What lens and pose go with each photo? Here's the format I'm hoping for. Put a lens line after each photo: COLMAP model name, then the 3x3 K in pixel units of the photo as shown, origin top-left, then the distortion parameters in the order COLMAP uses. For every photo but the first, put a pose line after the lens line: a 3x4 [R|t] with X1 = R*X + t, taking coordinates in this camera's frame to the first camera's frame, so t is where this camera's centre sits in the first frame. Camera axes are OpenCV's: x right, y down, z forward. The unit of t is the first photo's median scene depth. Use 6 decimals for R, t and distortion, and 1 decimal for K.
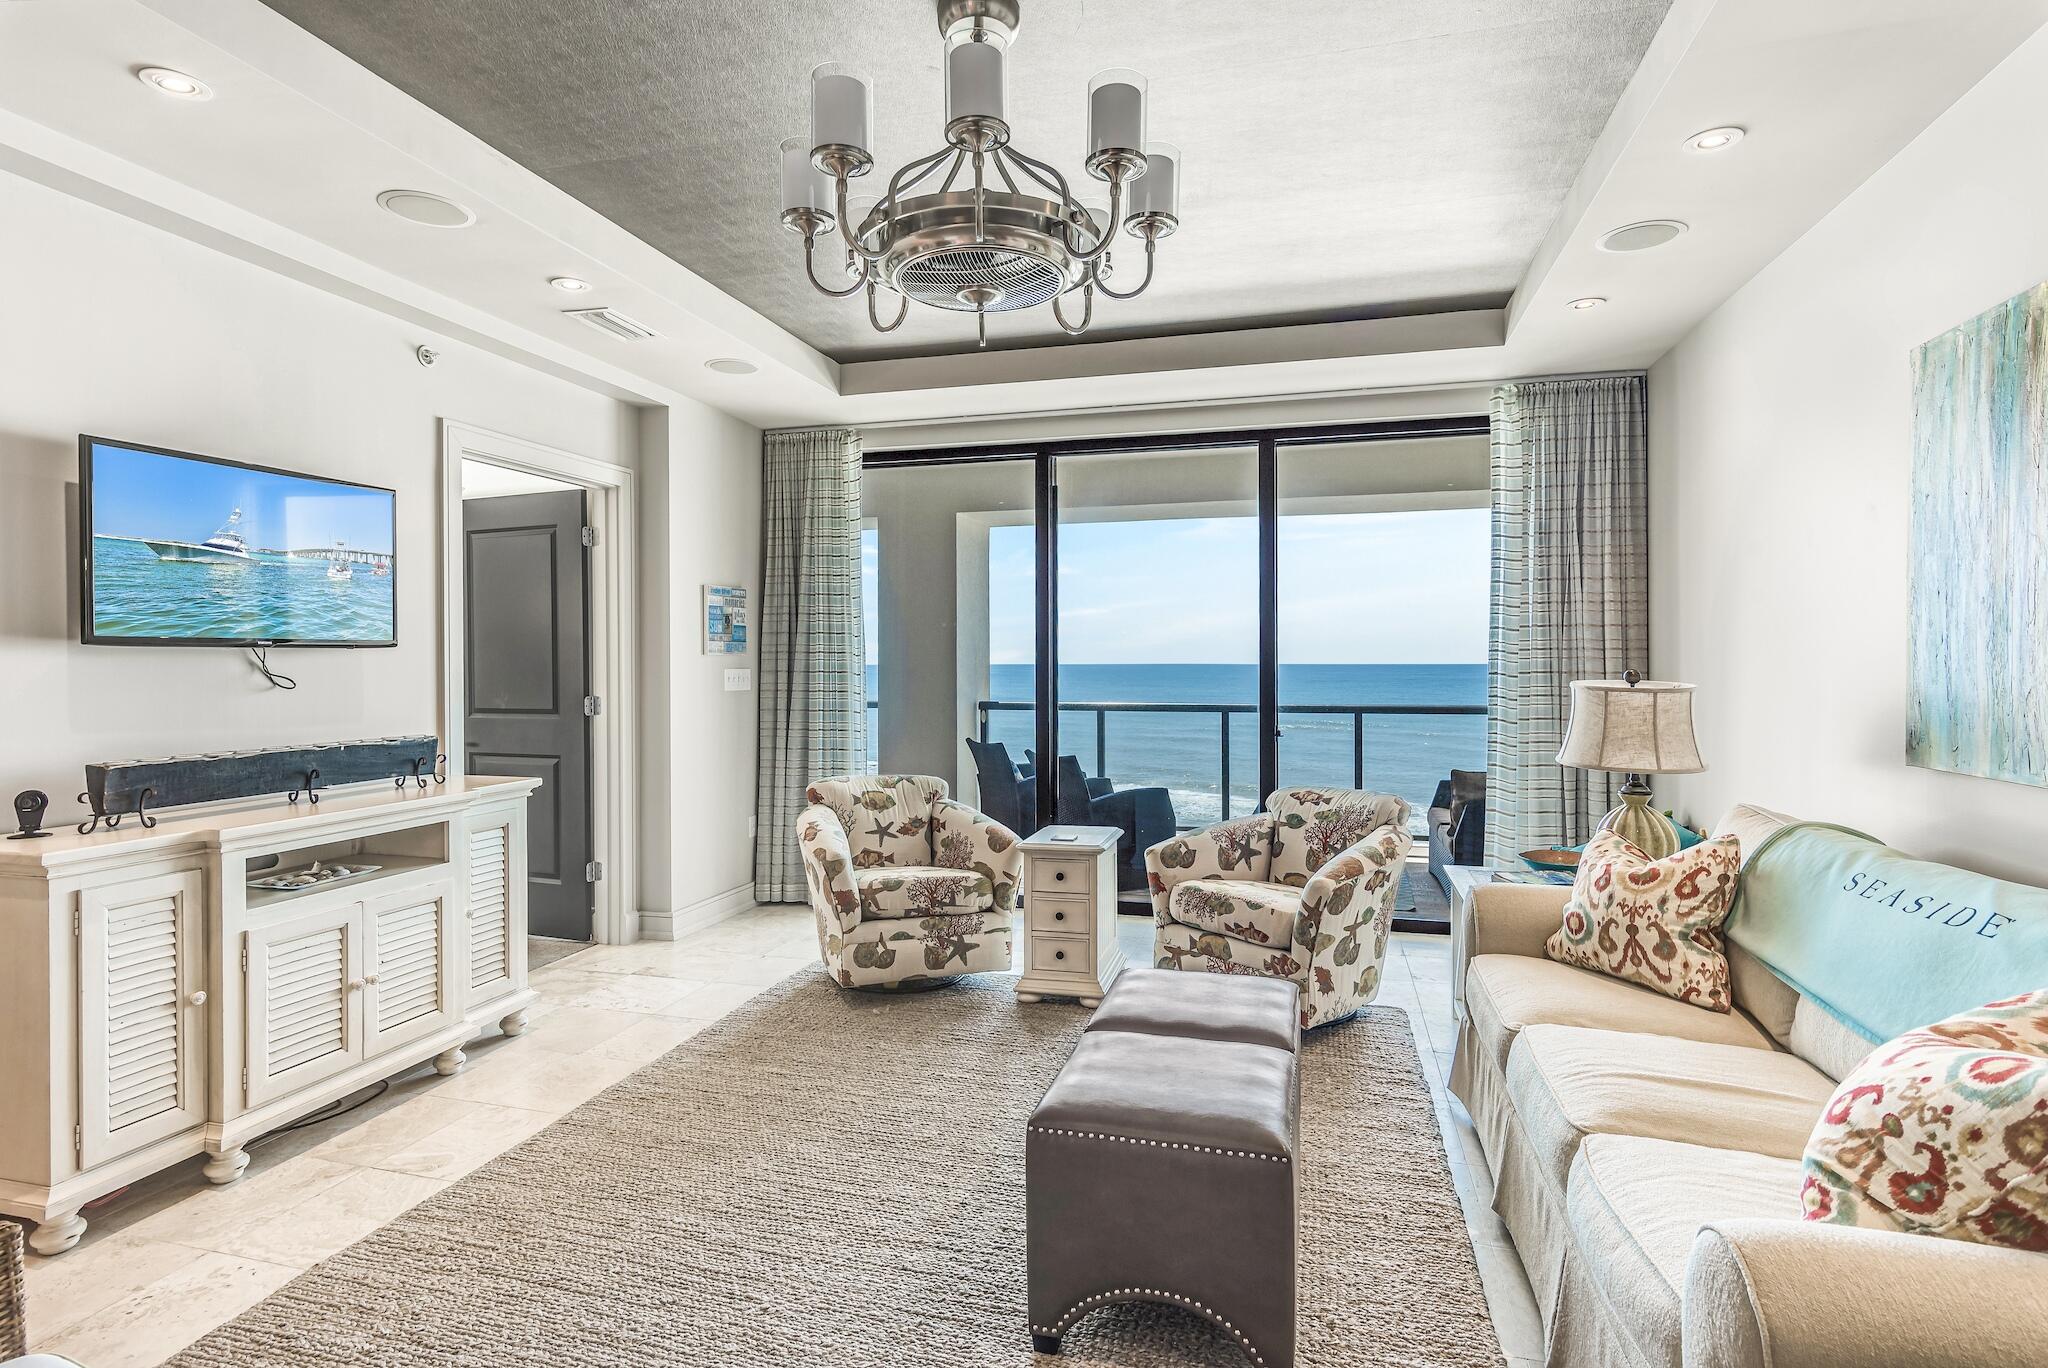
lens RADIAL K [[1024.5, 0, 1032.7], [0, 1024.5, 668.9], [0, 0, 1]] dist [0.003990, 0.001150]
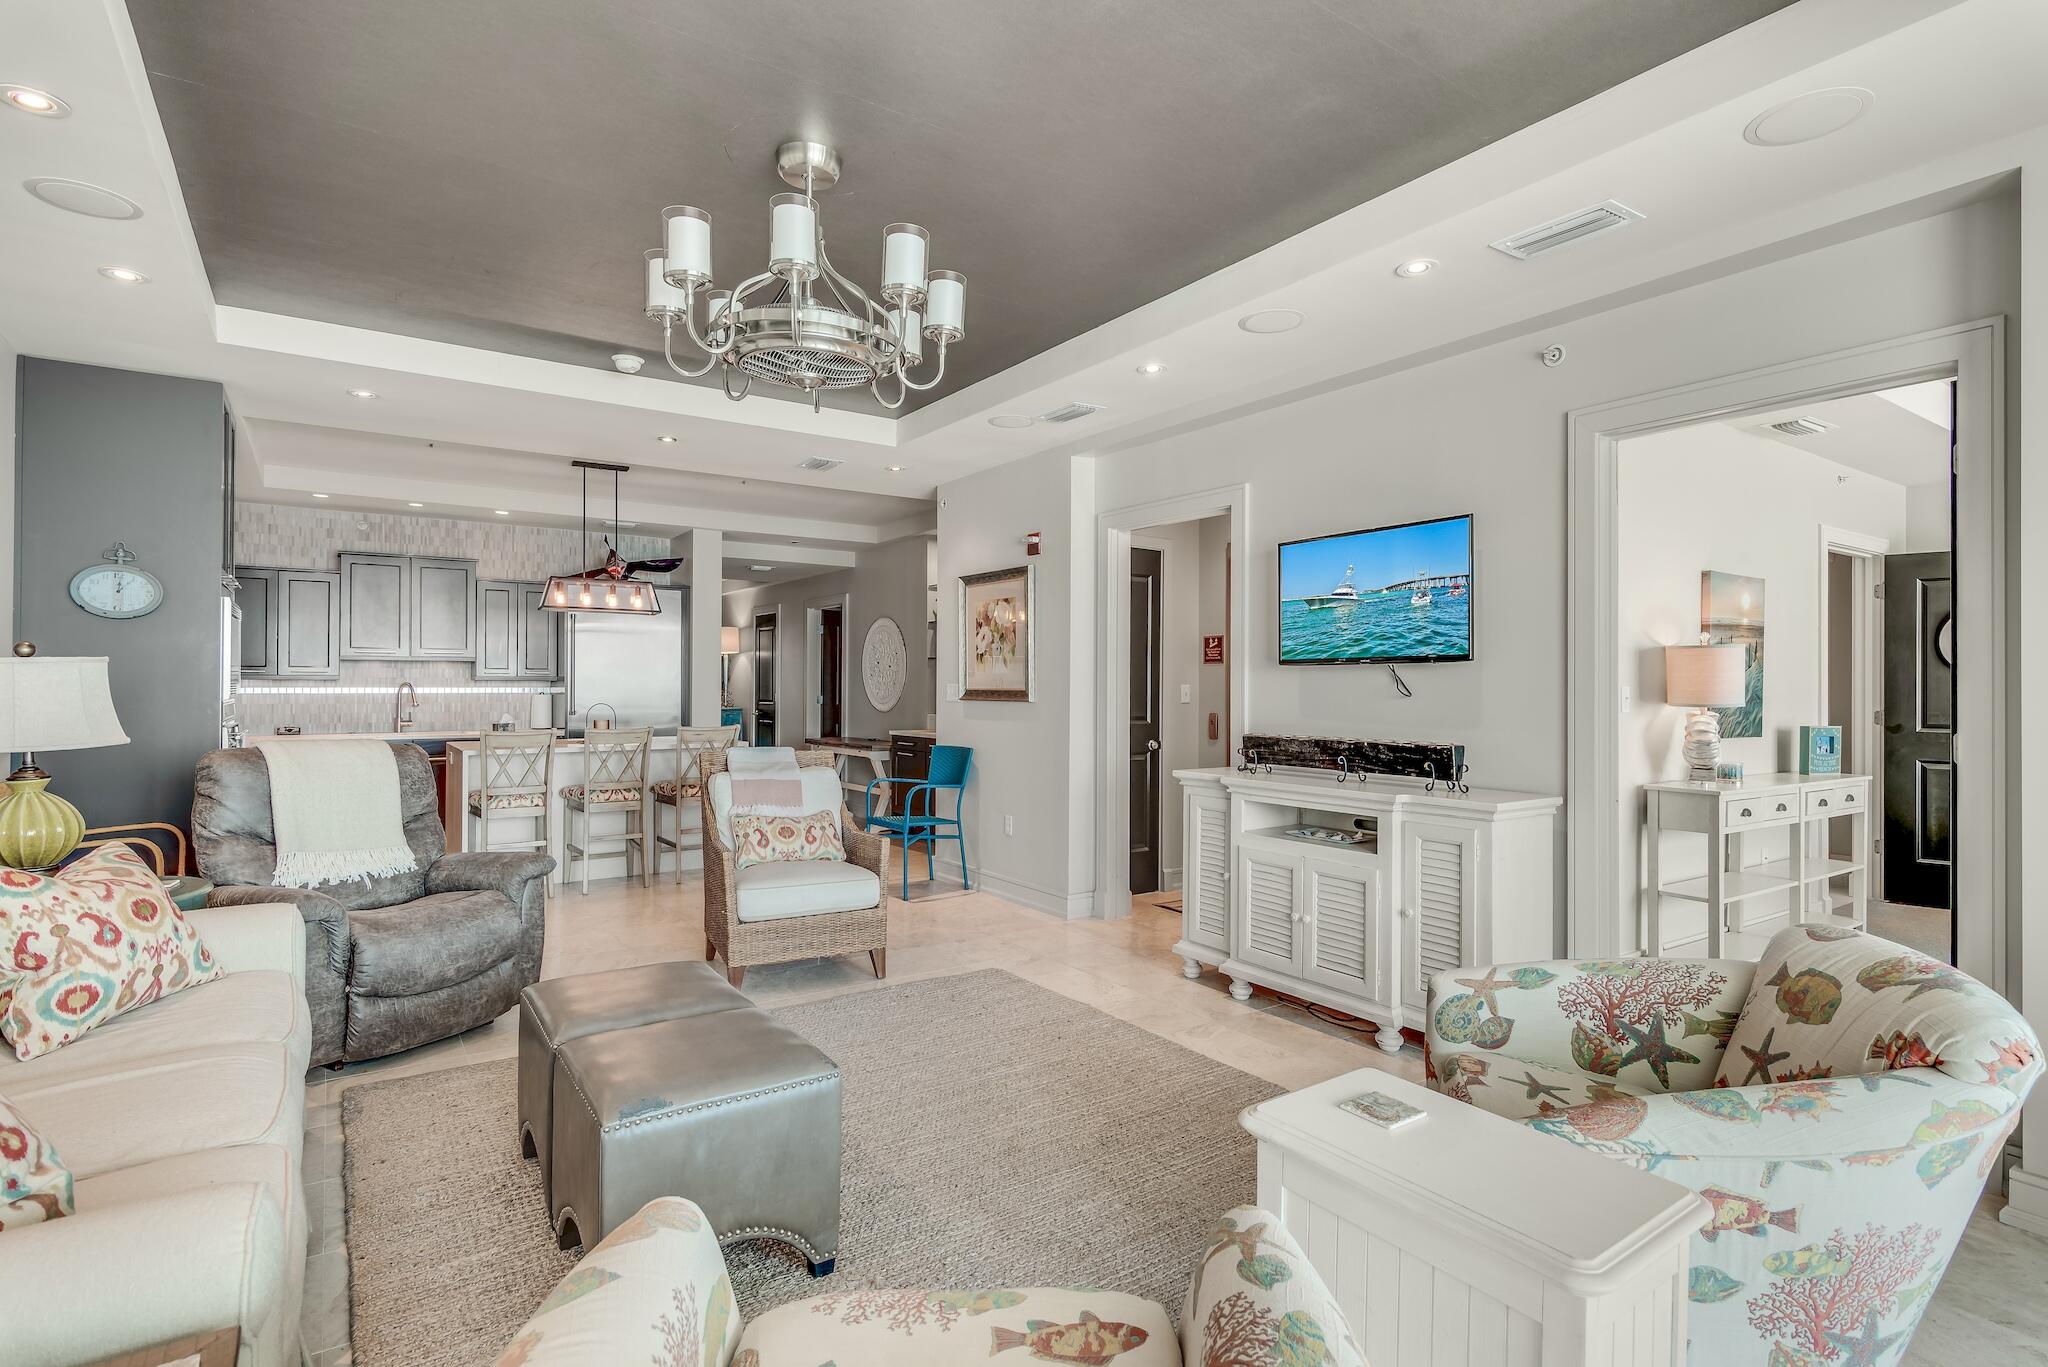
lens RADIAL K [[1024.5, 0, 1012.3], [0, 1024.5, 673.9], [0, 0, 1]] dist [0.003990, 0.001150]
pose [[-0.653370, -0.008536, -0.756990, 0.428852], [-0.007670, 0.999960, -0.004656, 0.001268], [0.757000, 0.002764, -0.653409, 1.158957]]
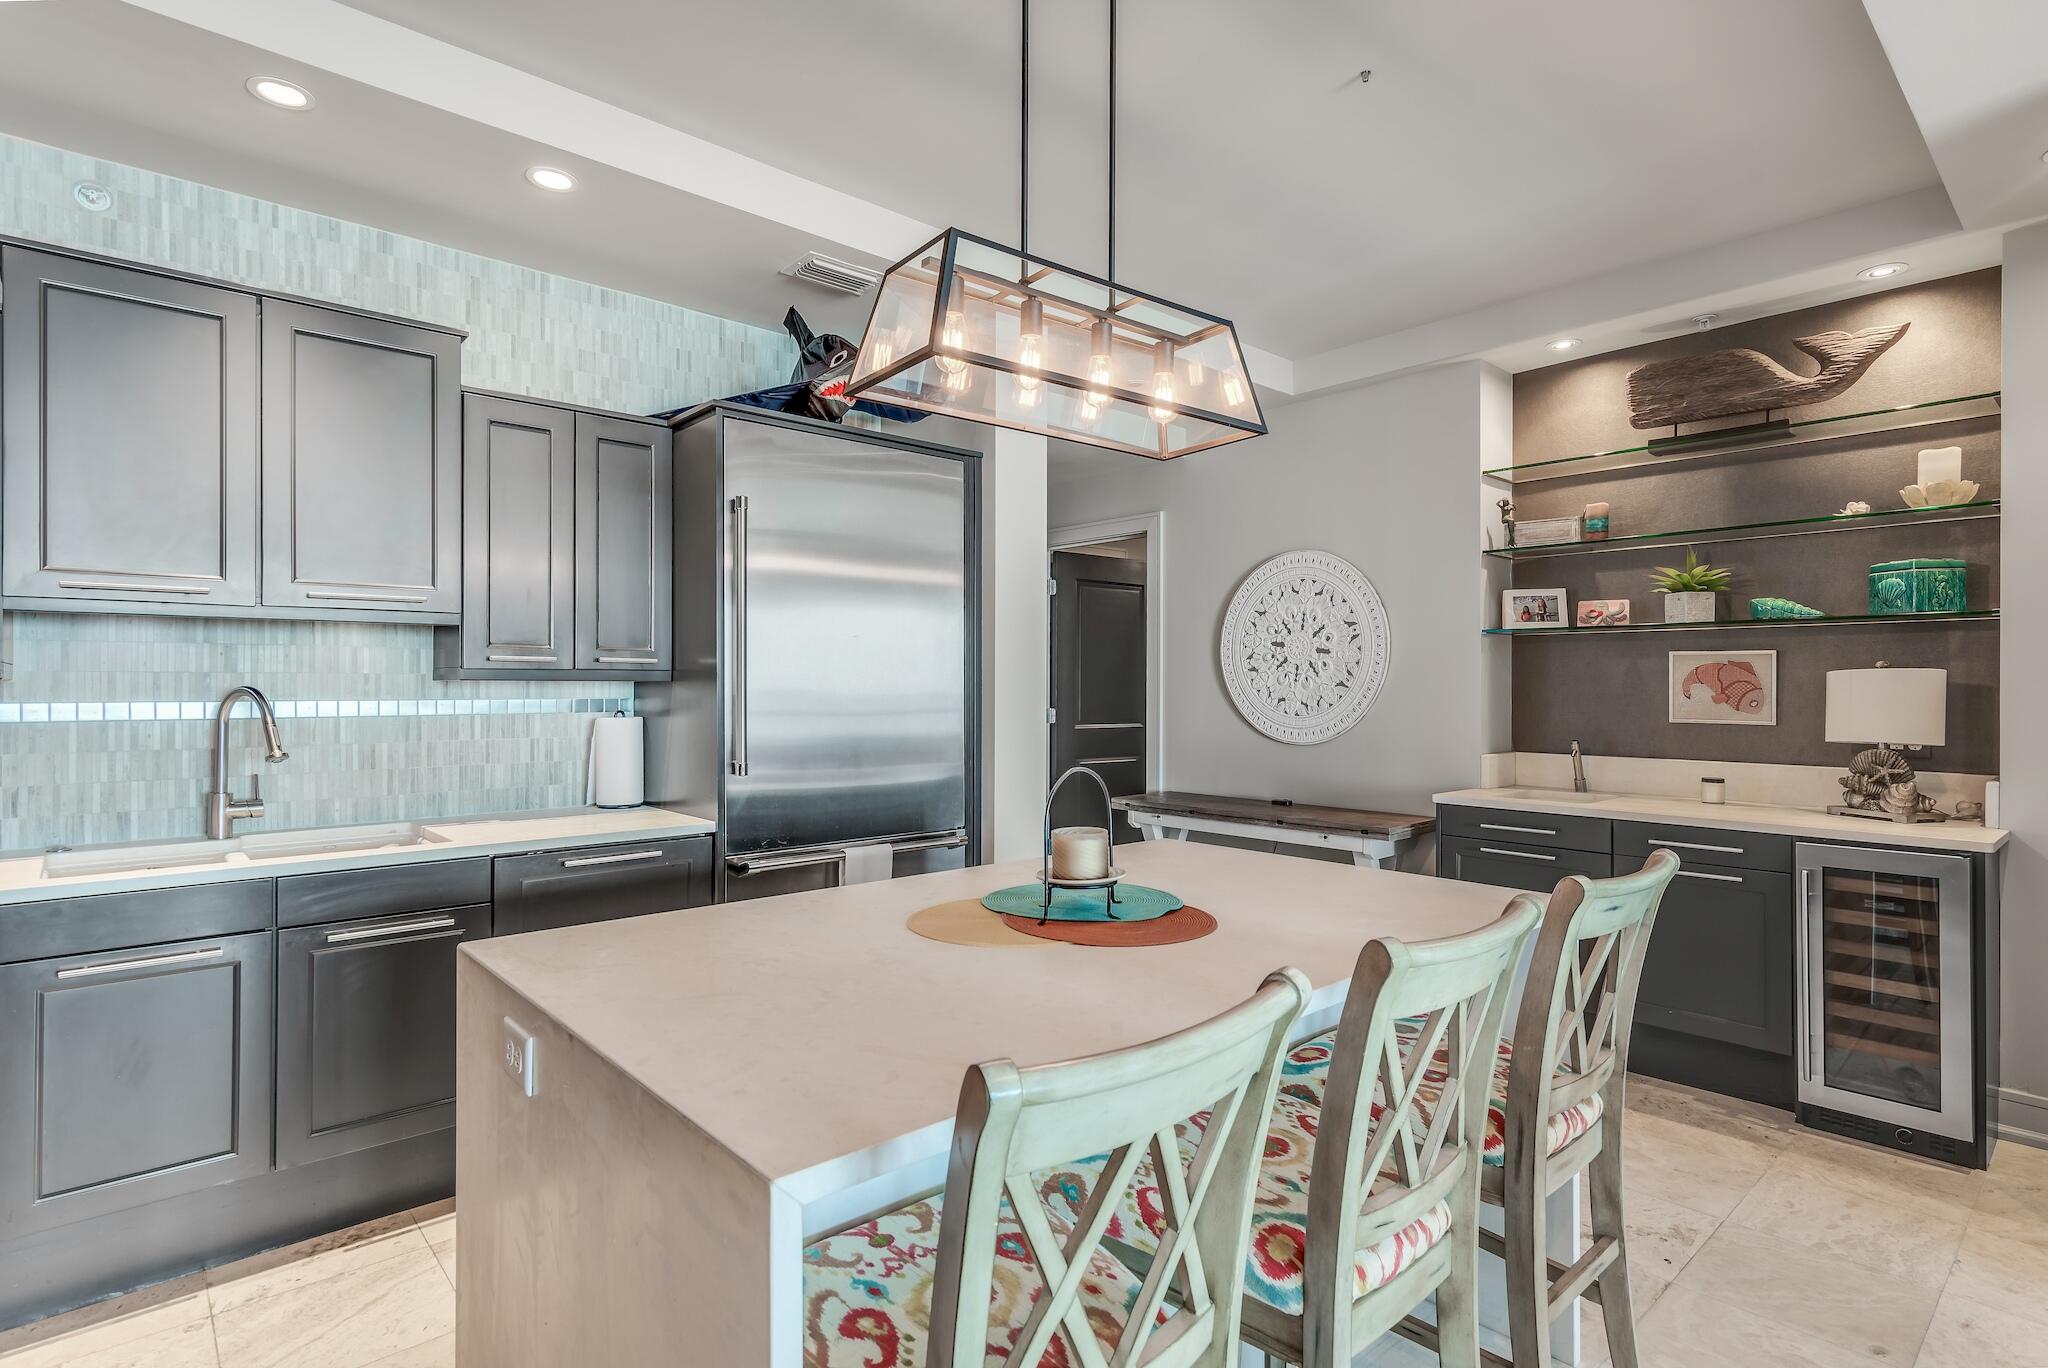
lens RADIAL K [[1024.5, 0, 1016.9], [0, 1024.5, 680.2], [0, 0, 1]] dist [0.003990, 0.001150]
pose [[-0.545298, -0.002493, -0.838239, -0.033761], [-0.007672, 0.999969, 0.002017, 0.008957], [0.838207, 0.007531, -0.545300, -0.275050]]
